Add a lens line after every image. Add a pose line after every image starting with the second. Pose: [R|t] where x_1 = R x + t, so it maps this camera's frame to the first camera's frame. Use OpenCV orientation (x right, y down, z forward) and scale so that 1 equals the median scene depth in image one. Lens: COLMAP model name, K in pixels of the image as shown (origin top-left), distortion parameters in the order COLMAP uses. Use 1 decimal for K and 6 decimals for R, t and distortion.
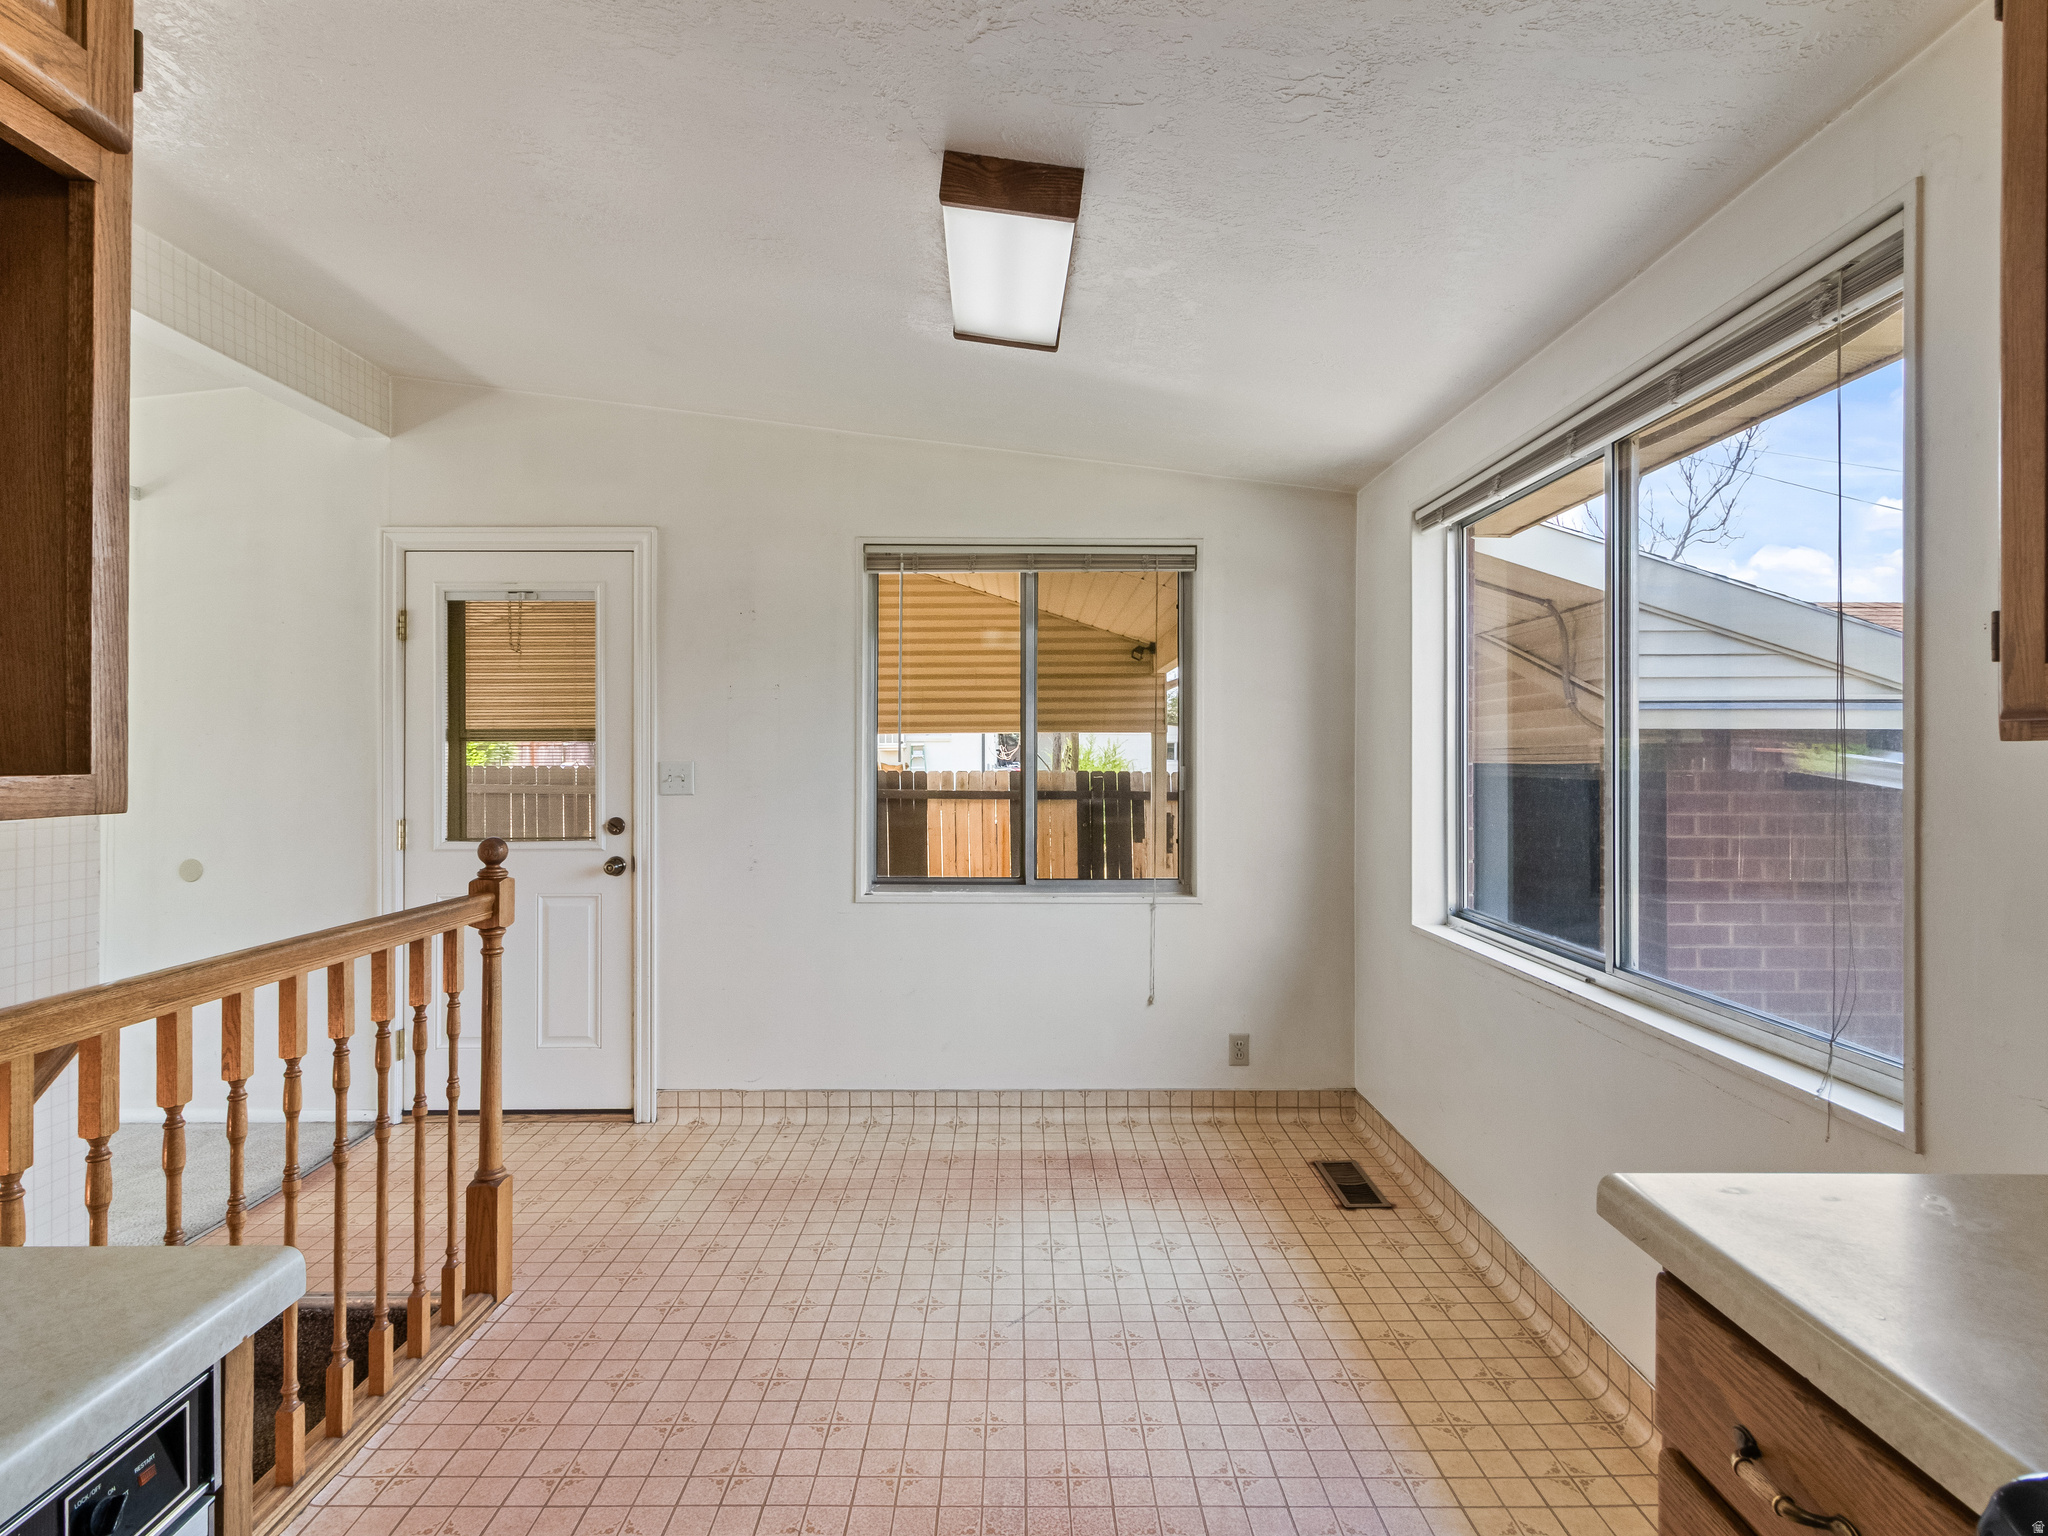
lens RADIAL K [[1077.0, 0, 1022.0], [0, 1077.0, 732.1], [0, 0, 1]] dist [0.001378, 0.000379]
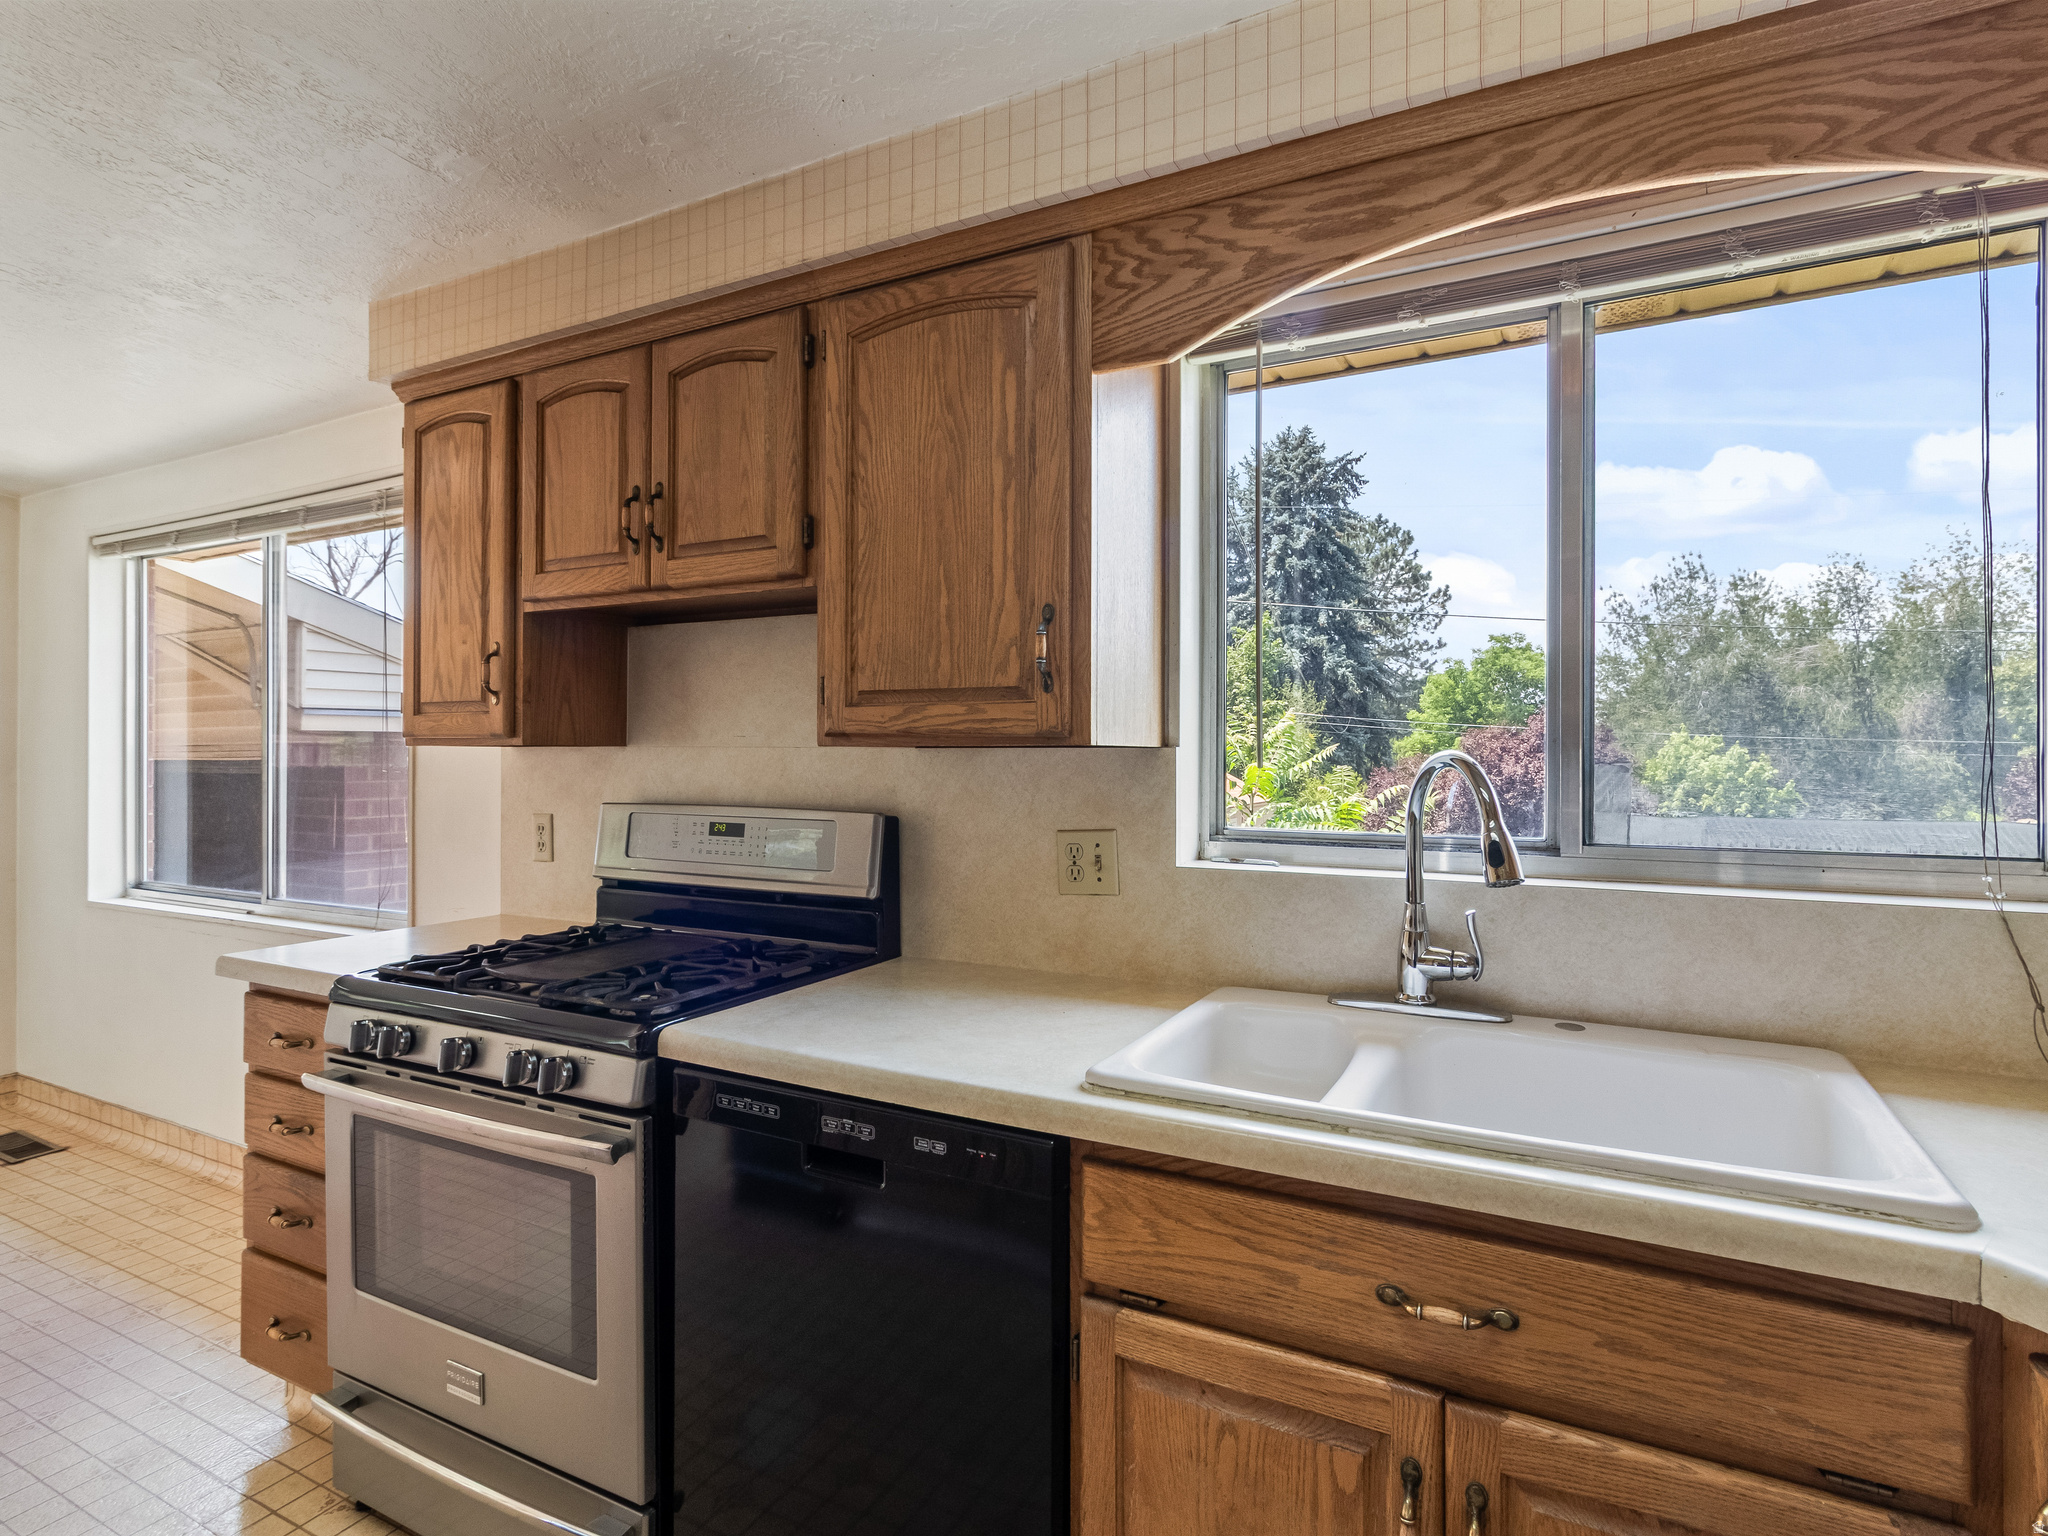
lens RADIAL K [[1067.7, 0, 1021.1], [0, 1067.7, 749.5], [0, 0, 1]] dist [-0.012998, 0.010006]
pose [[0.473345, -0.003688, 0.880870, -0.162732], [-0.012889, 0.999855, 0.011112, -0.006809], [-0.880783, -0.016614, 0.473228, -0.402297]]
